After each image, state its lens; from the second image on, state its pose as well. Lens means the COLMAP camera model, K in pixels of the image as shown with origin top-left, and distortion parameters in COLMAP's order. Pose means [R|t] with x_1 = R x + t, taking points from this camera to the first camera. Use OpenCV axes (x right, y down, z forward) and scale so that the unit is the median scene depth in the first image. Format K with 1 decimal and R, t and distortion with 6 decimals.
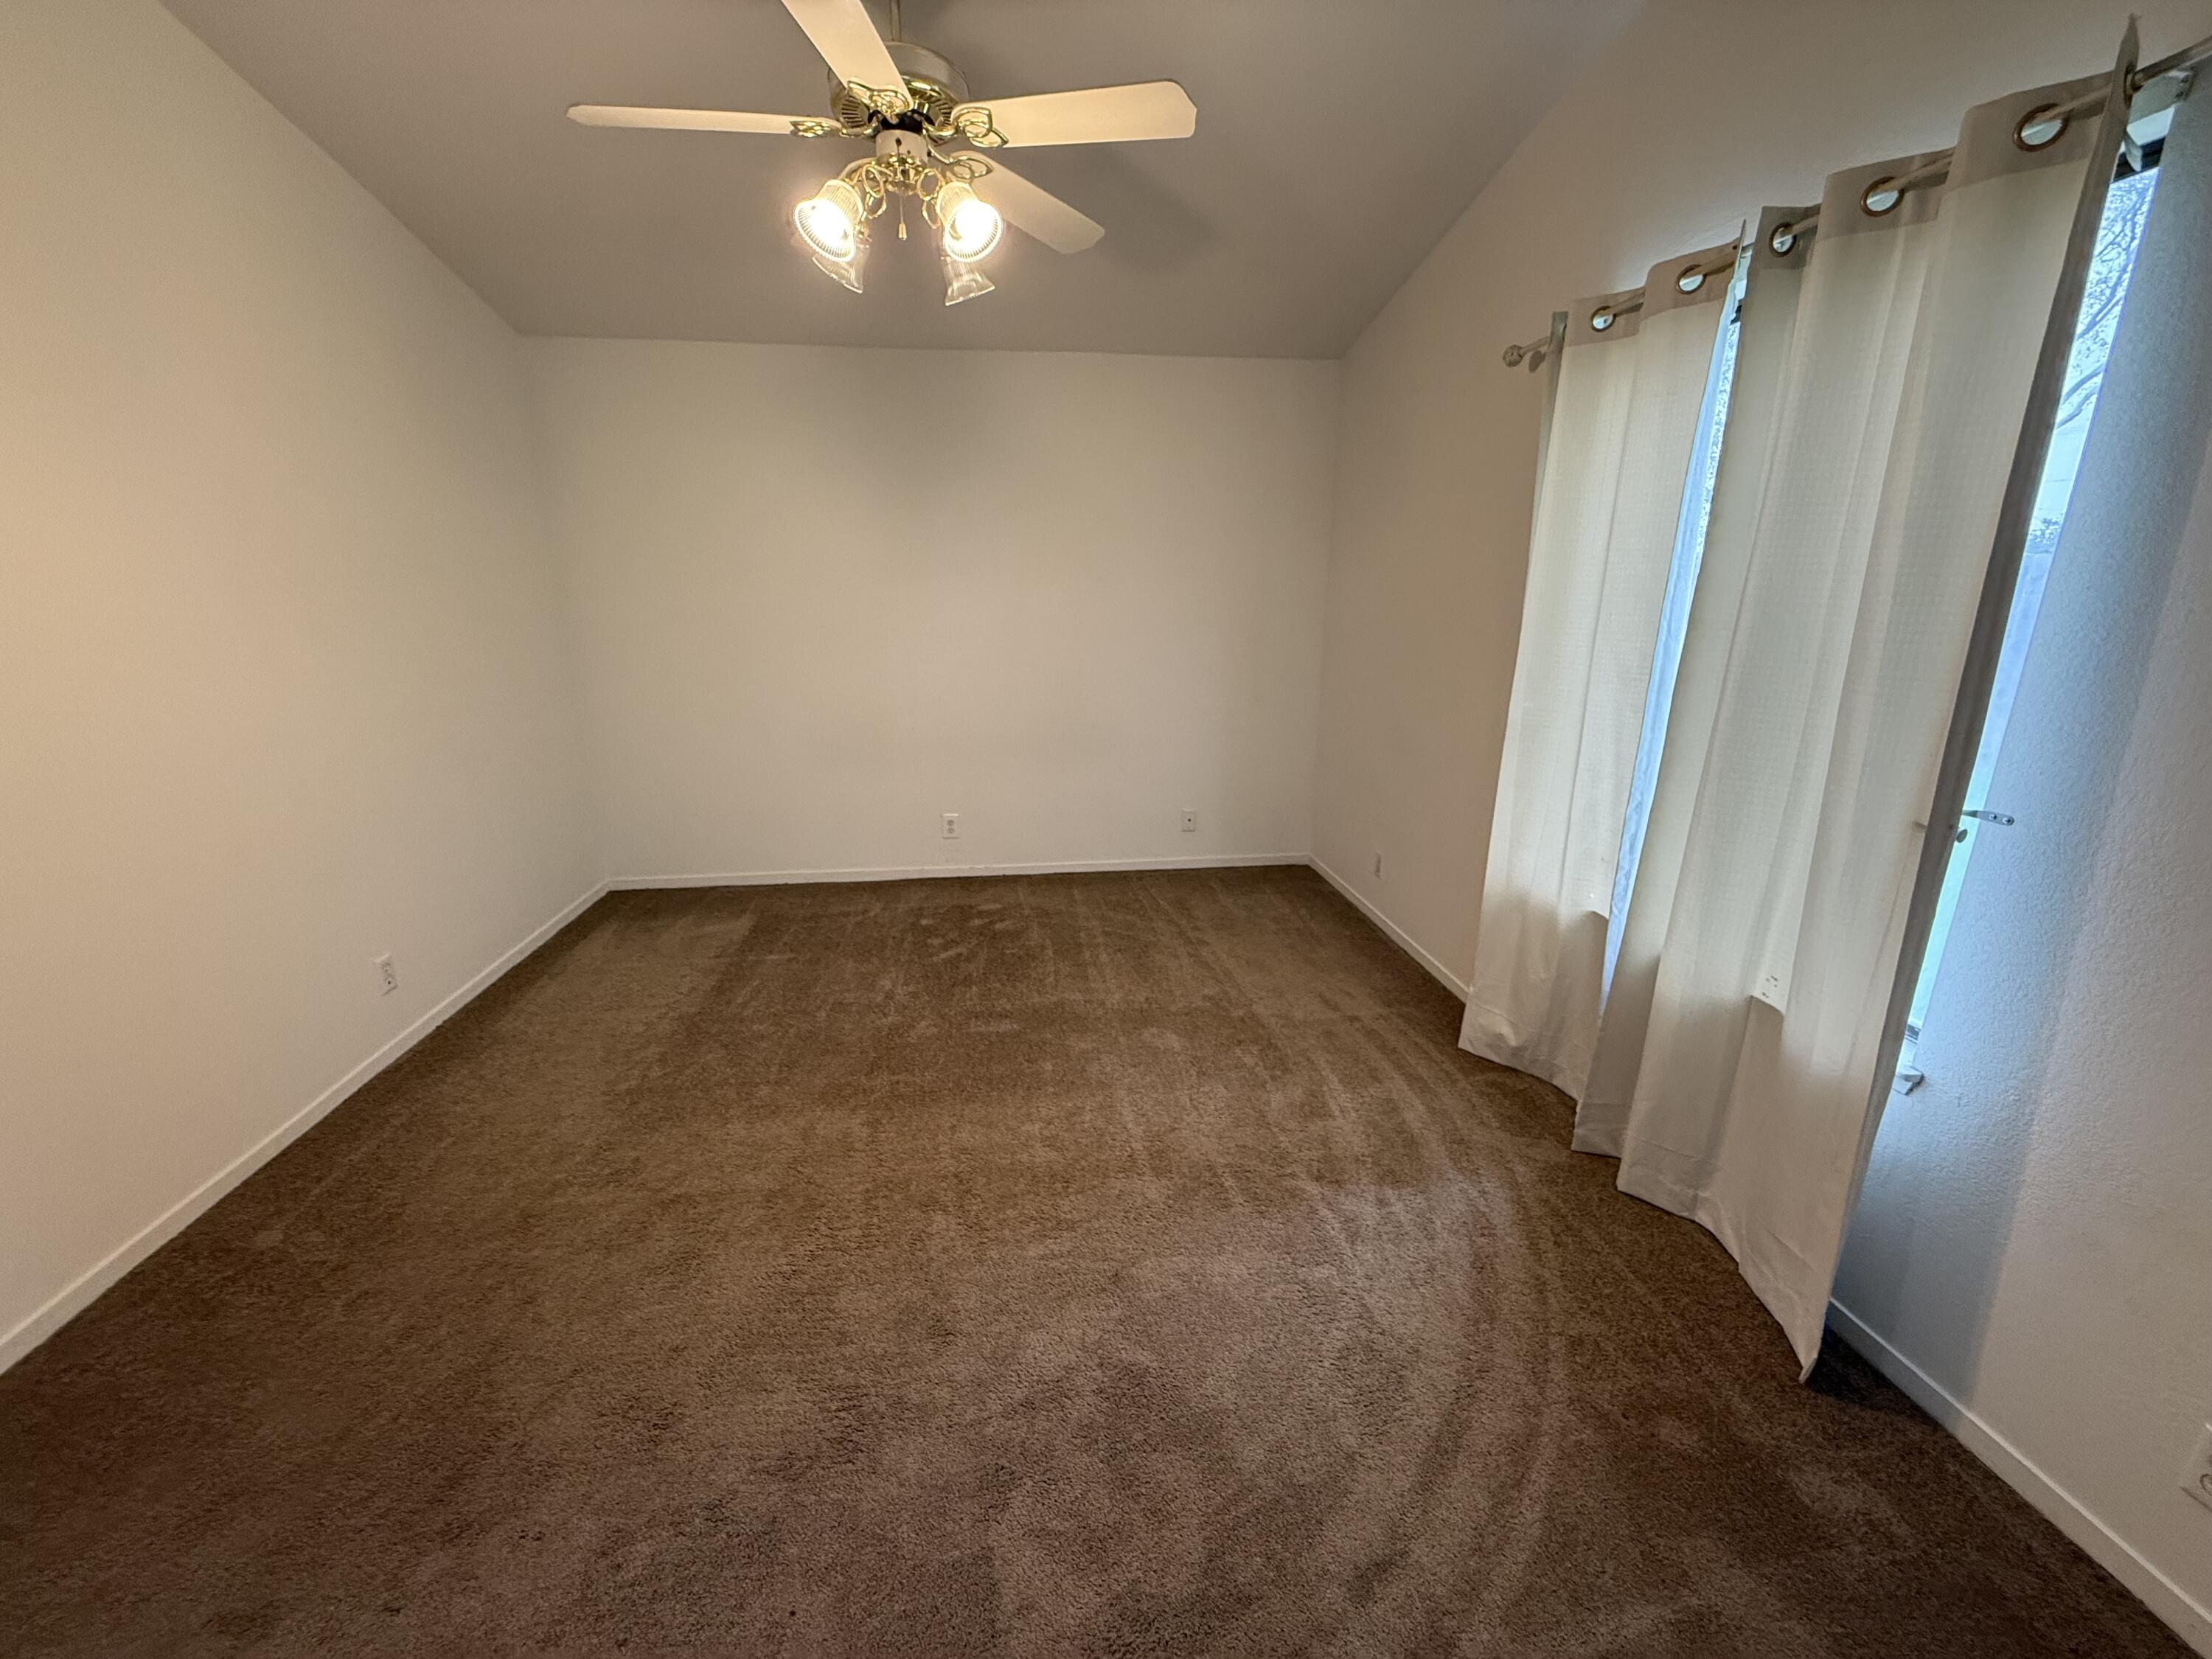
lens RADIAL K [[883.6, 0, 1099.4], [0, 883.6, 832.1], [0, 0, 1]] dist [0.003580, -0.000100]
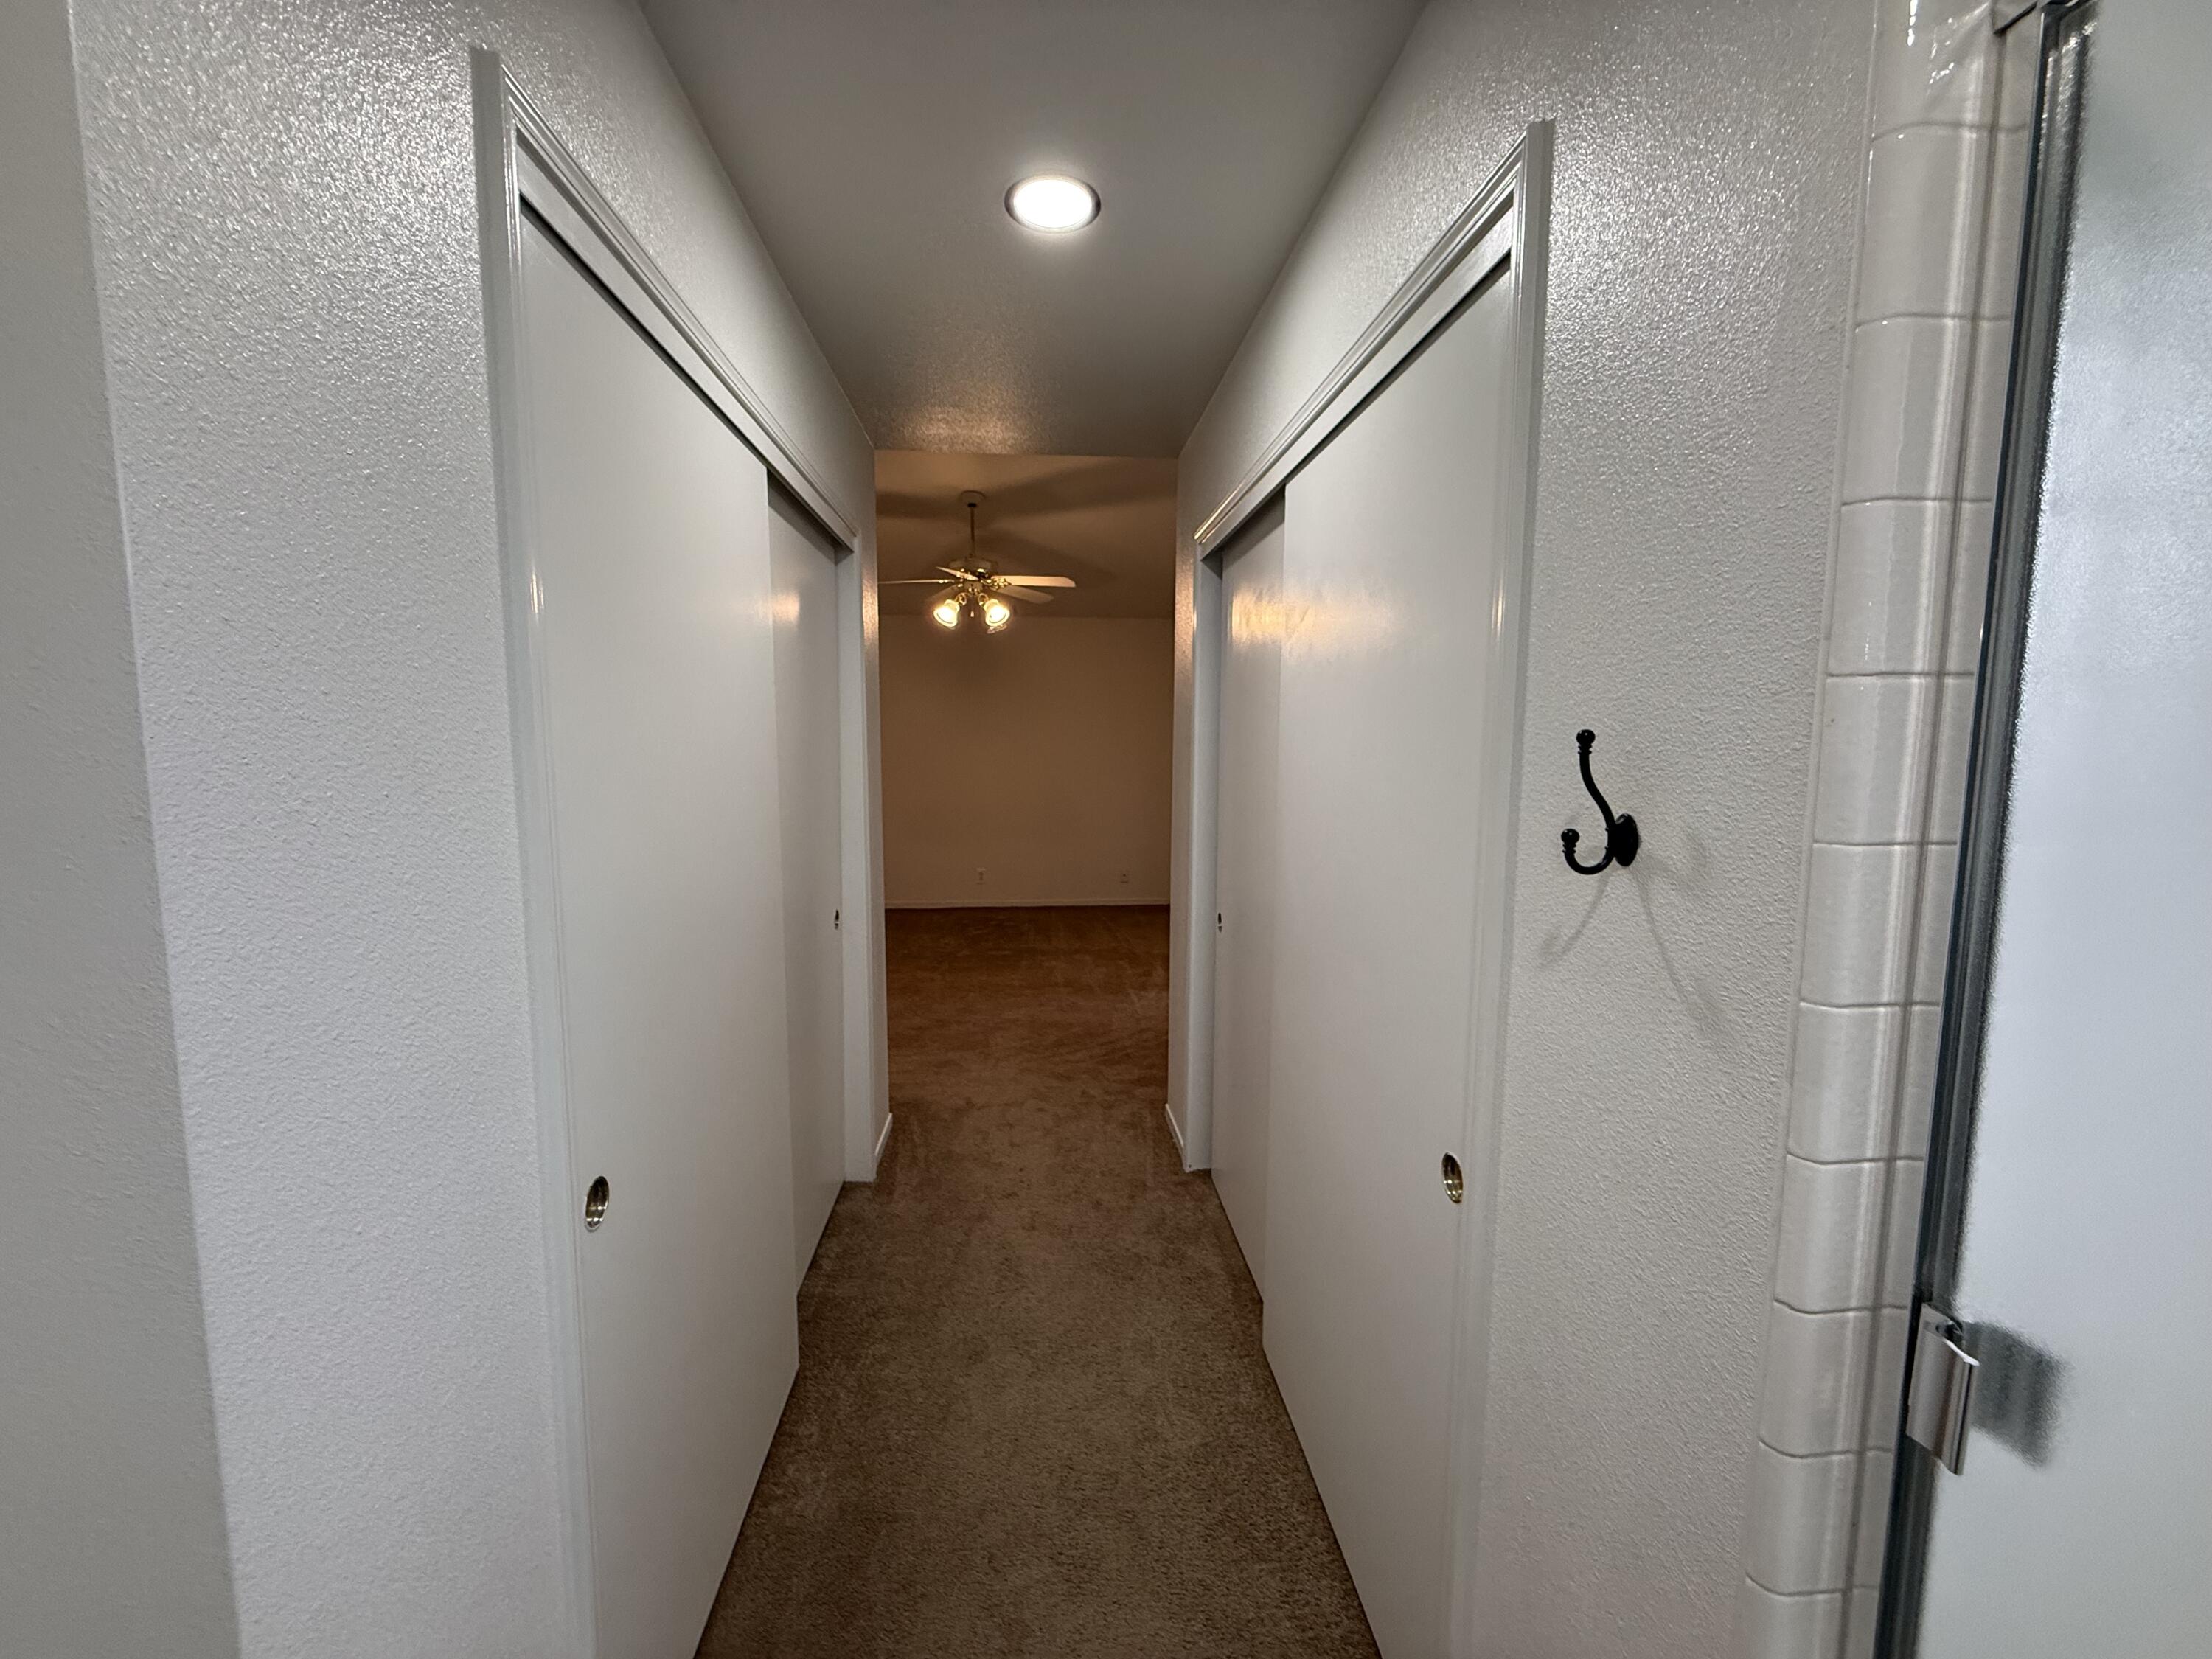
lens RADIAL K [[883.6, 0, 1110.3], [0, 883.6, 828.1], [0, 0, 1]] dist [0.003580, -0.000100]
pose [[0.999755, 0.005432, -0.021457, 0.168029], [-0.008981, 0.985581, -0.168964, 0.271705], [0.020230, 0.169115, 0.985389, -0.985486]]
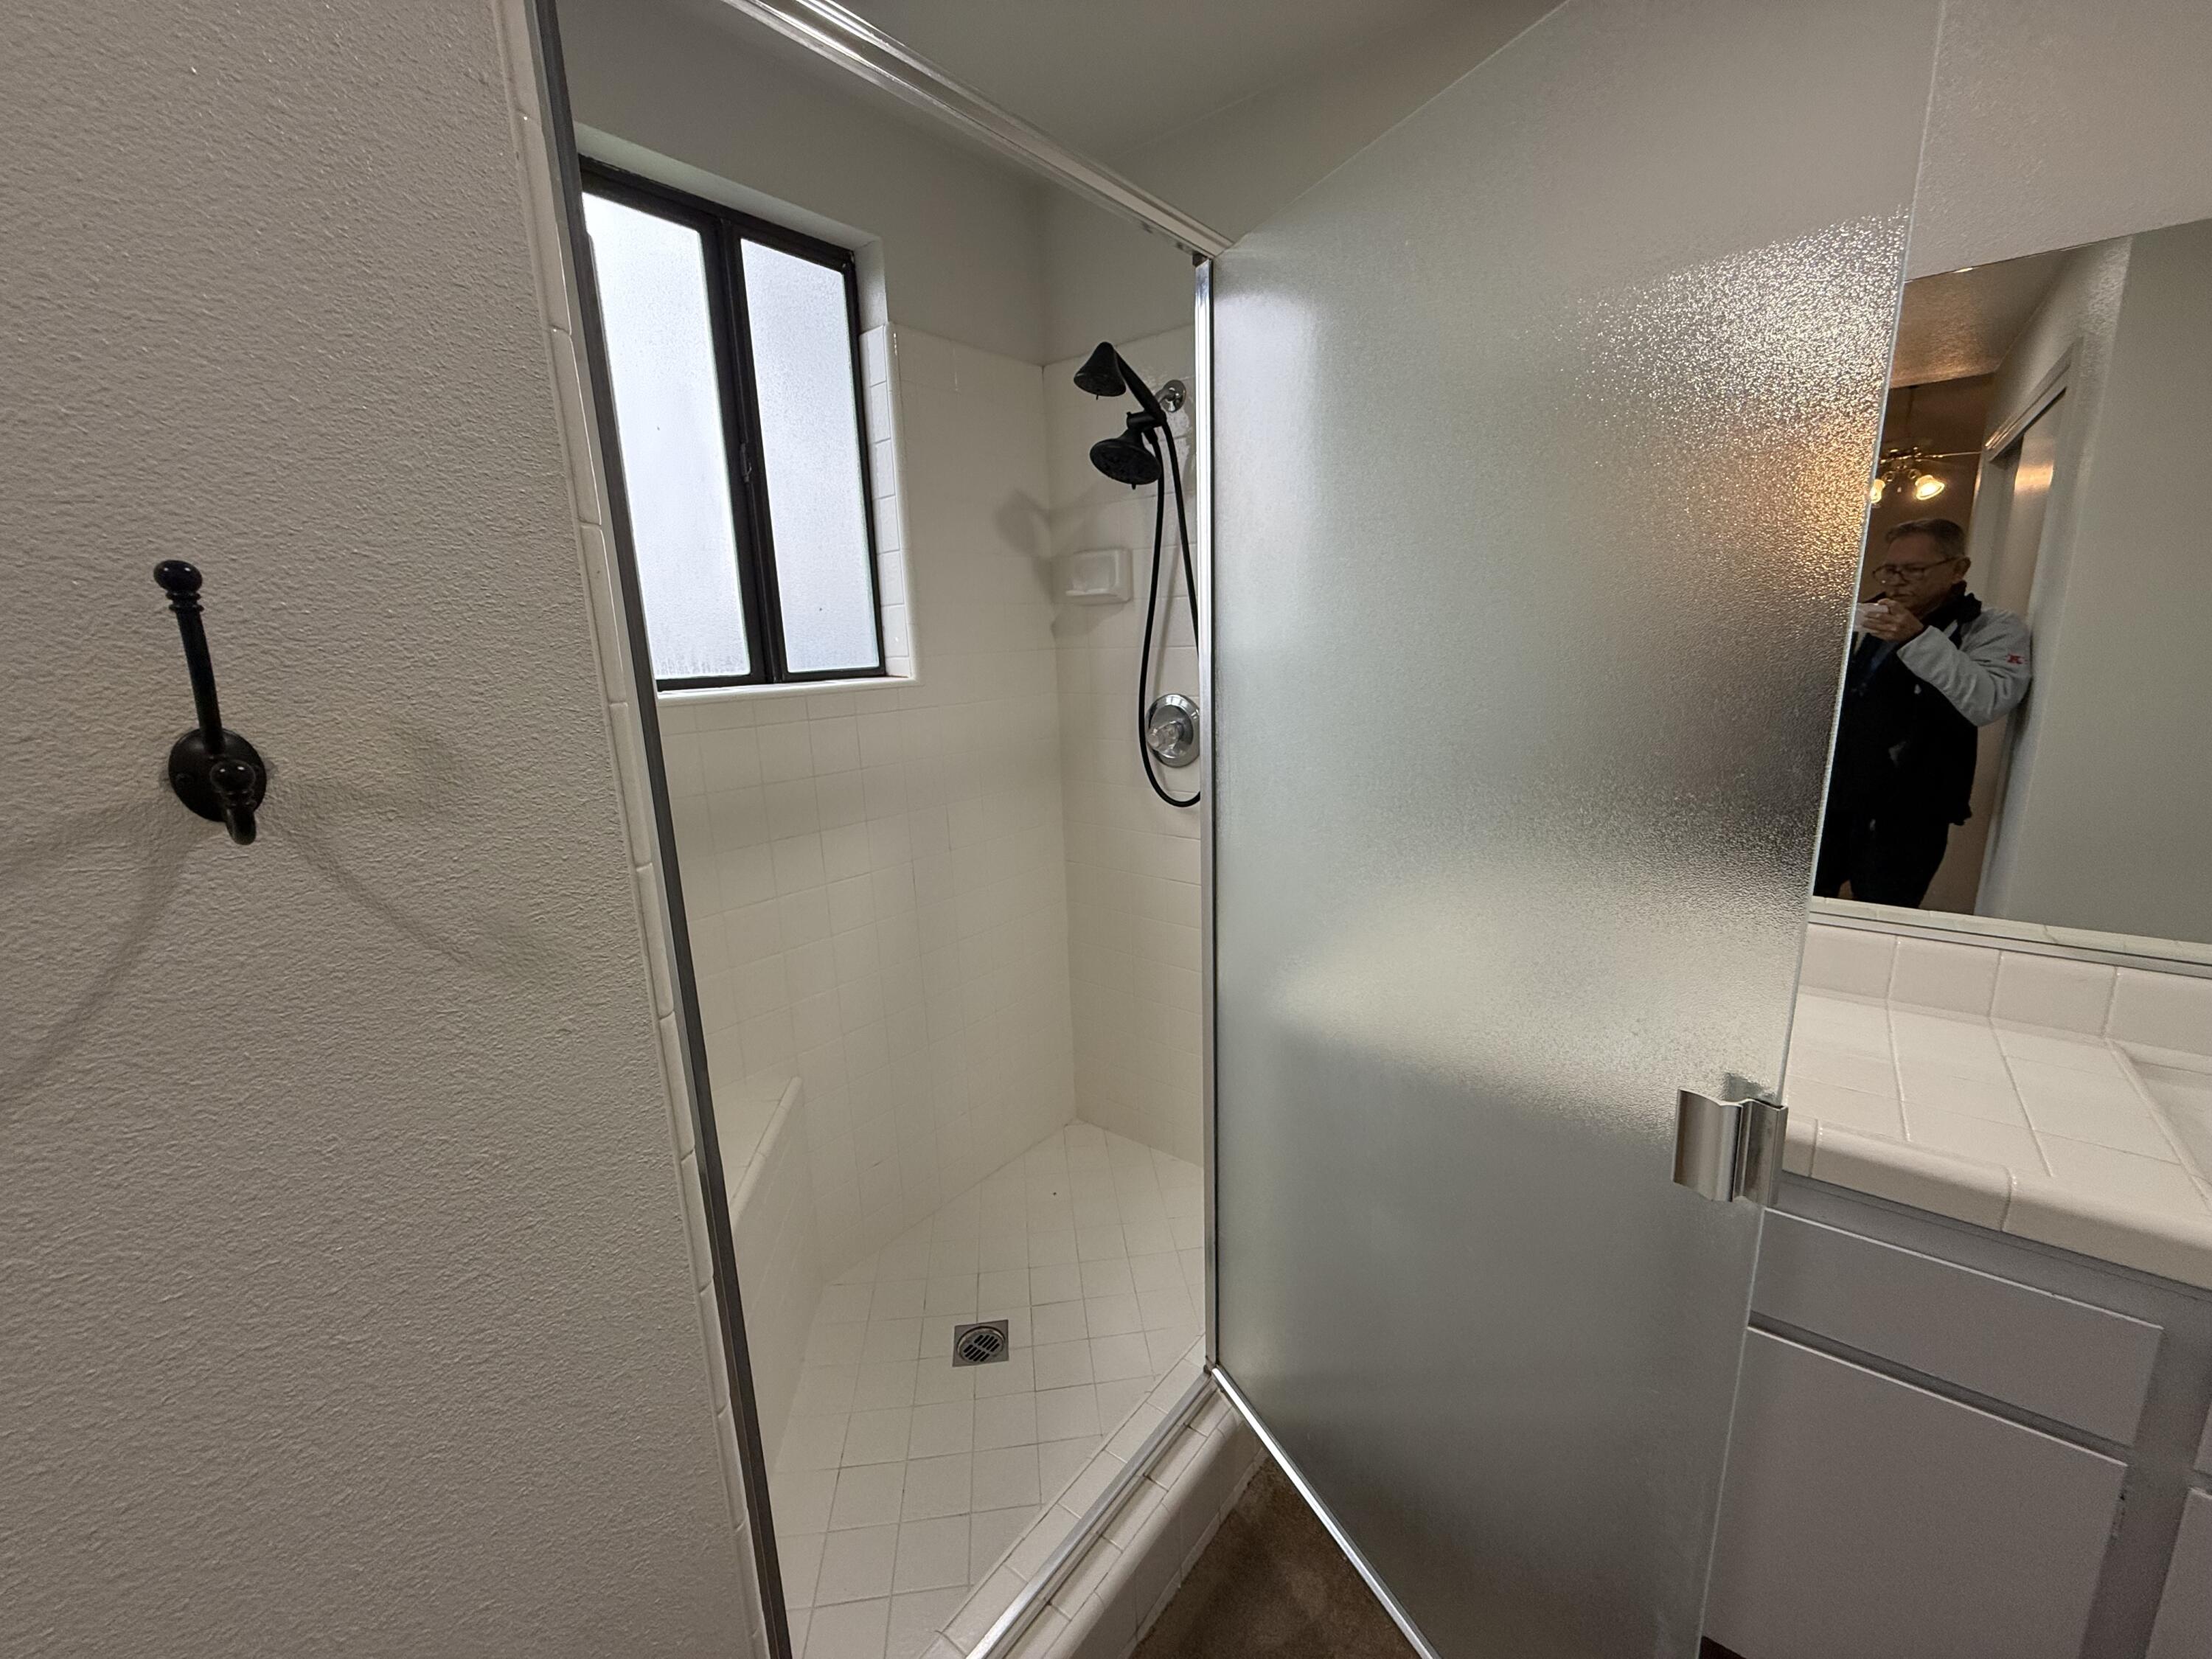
lens RADIAL K [[883.6, 0, 1110.9], [0, 883.6, 823.3], [0, 0, 1]] dist [0.003580, -0.000100]
pose [[-0.697337, -0.134600, 0.703991, -0.315035], [0.219979, 0.894612, 0.388946, -0.229783], [-0.682151, 0.426089, -0.594237, 1.141835]]
